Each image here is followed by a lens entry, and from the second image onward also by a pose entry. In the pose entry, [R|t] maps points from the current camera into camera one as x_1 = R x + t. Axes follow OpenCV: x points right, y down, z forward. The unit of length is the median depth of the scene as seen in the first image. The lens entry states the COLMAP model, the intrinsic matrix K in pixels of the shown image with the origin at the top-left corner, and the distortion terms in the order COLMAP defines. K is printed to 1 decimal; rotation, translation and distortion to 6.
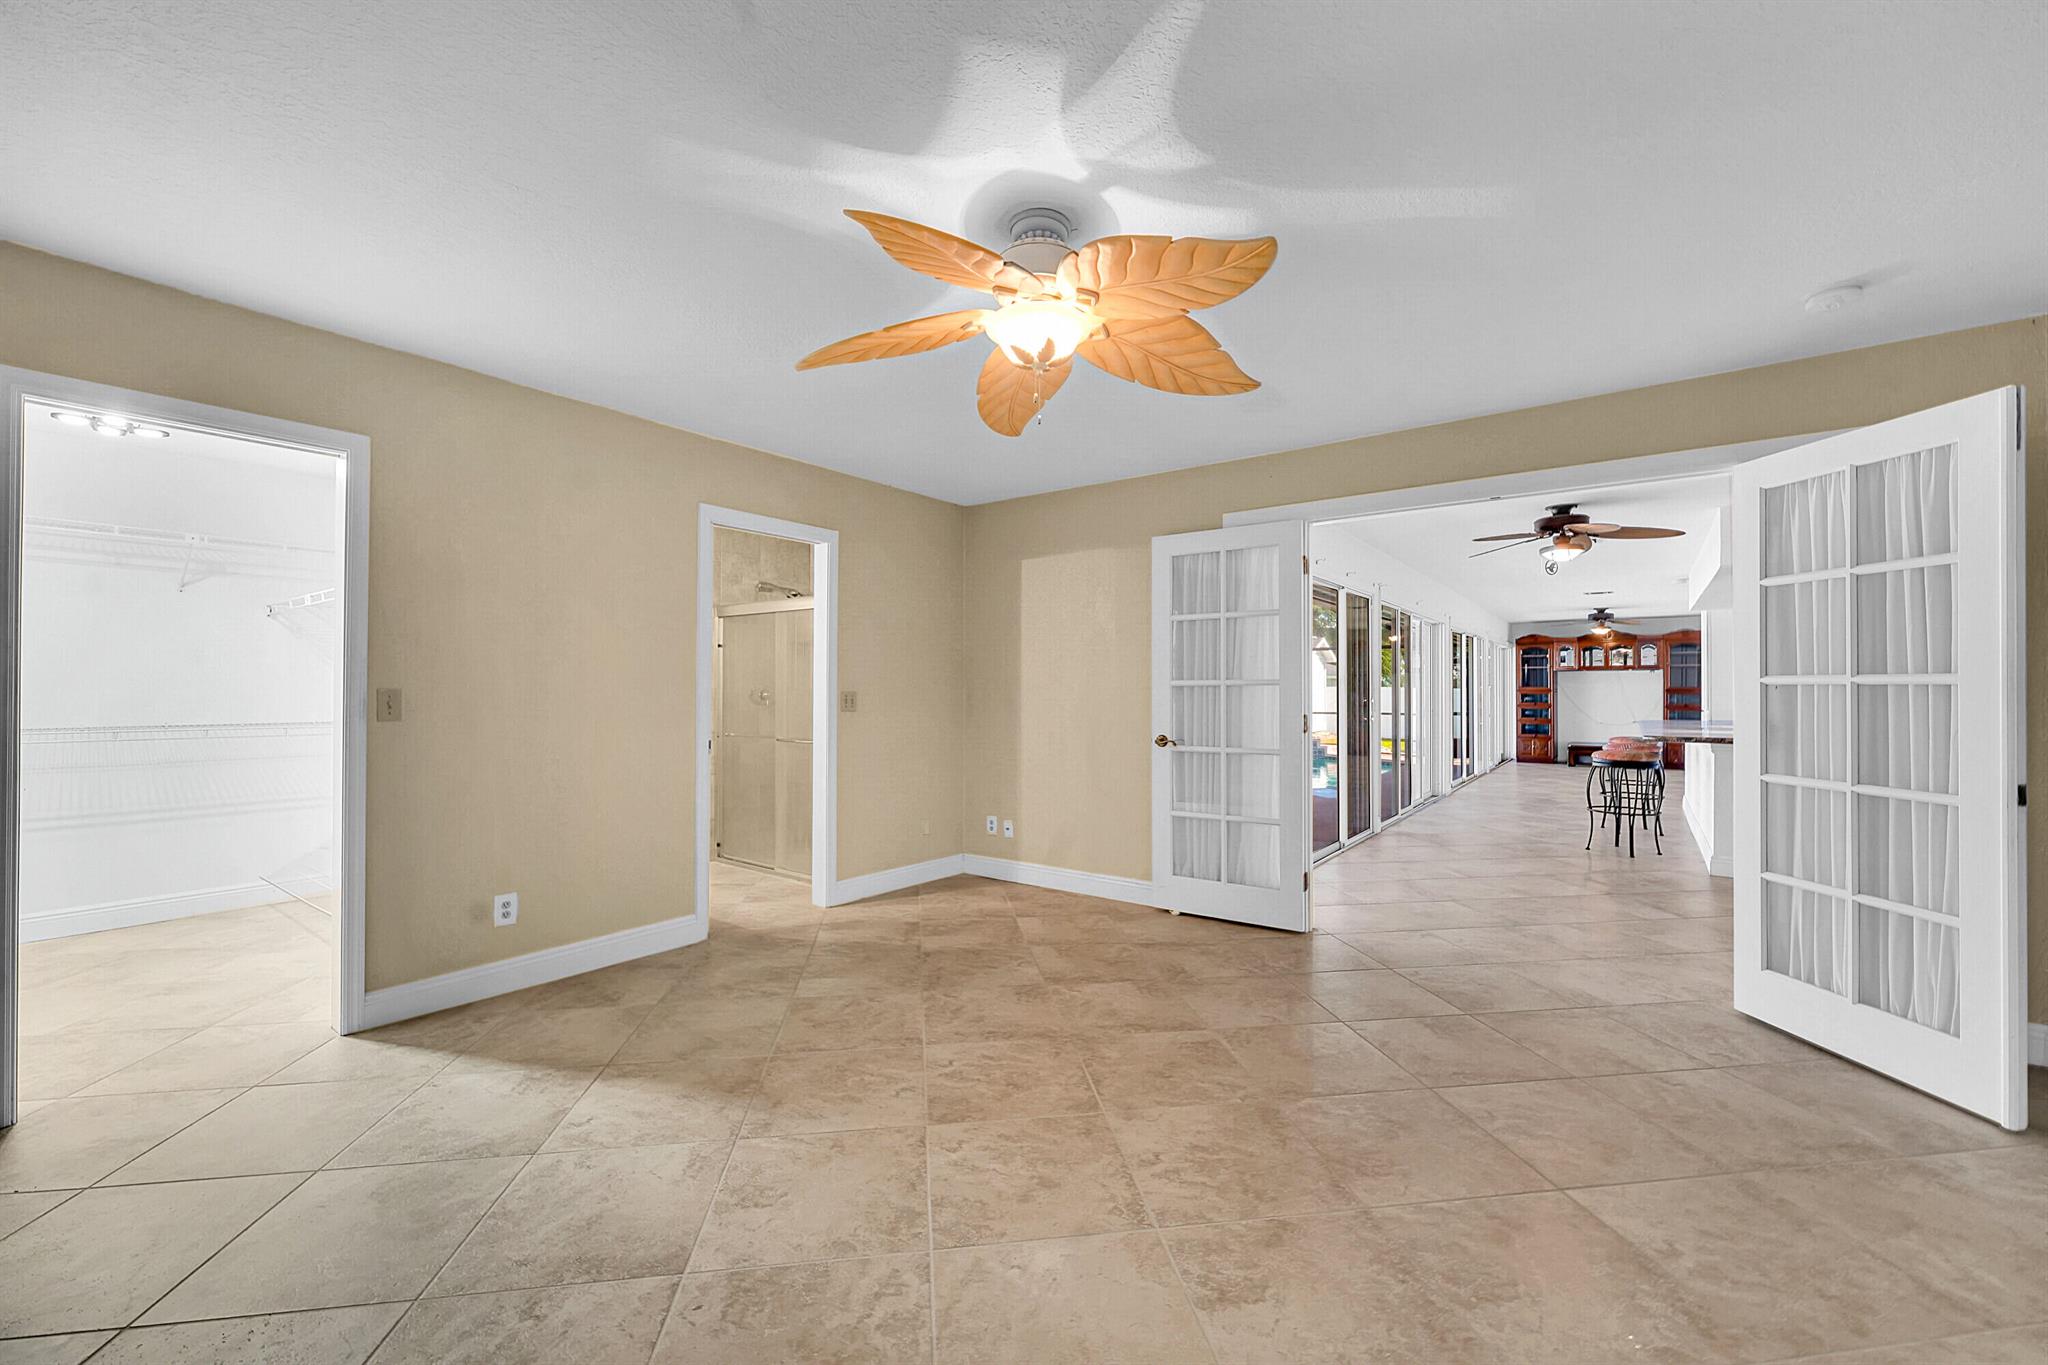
lens RADIAL K [[804.0, 0, 1034.1], [0, 804.0, 678.6], [0, 0, 1]] dist [0.001344, -0.000339]
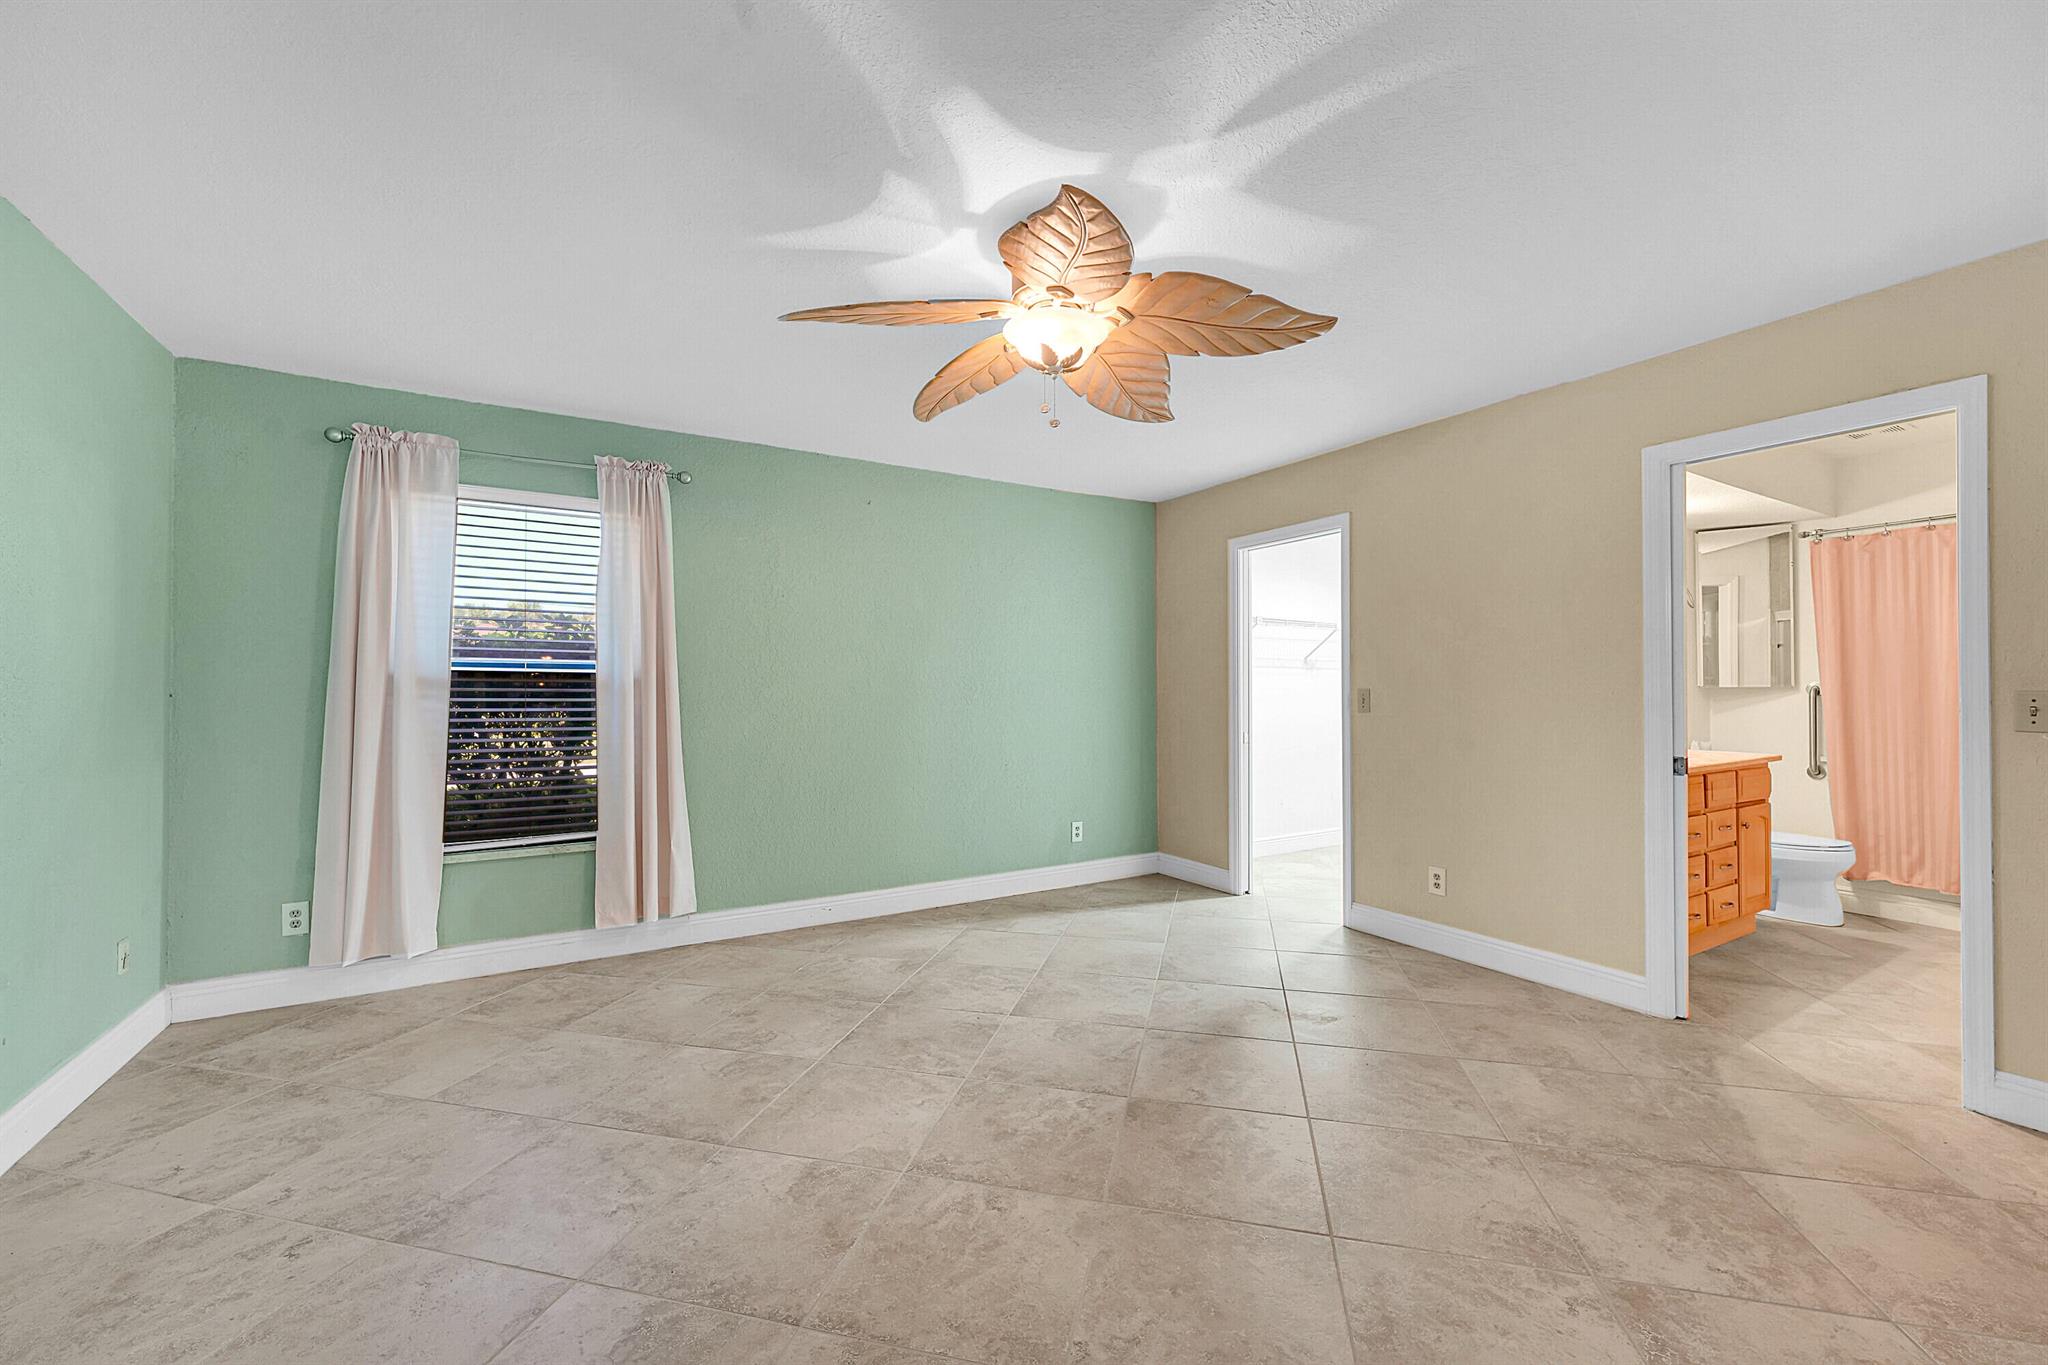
lens RADIAL K [[804.0, 0, 1021.8], [0, 804.0, 687.1], [0, 0, 1]] dist [0.001344, -0.000339]
pose [[-0.377527, -0.006712, -0.925974, 1.042350], [0.016765, 0.999760, -0.014082, 0.027551], [0.925847, -0.020840, -0.377324, 1.466979]]
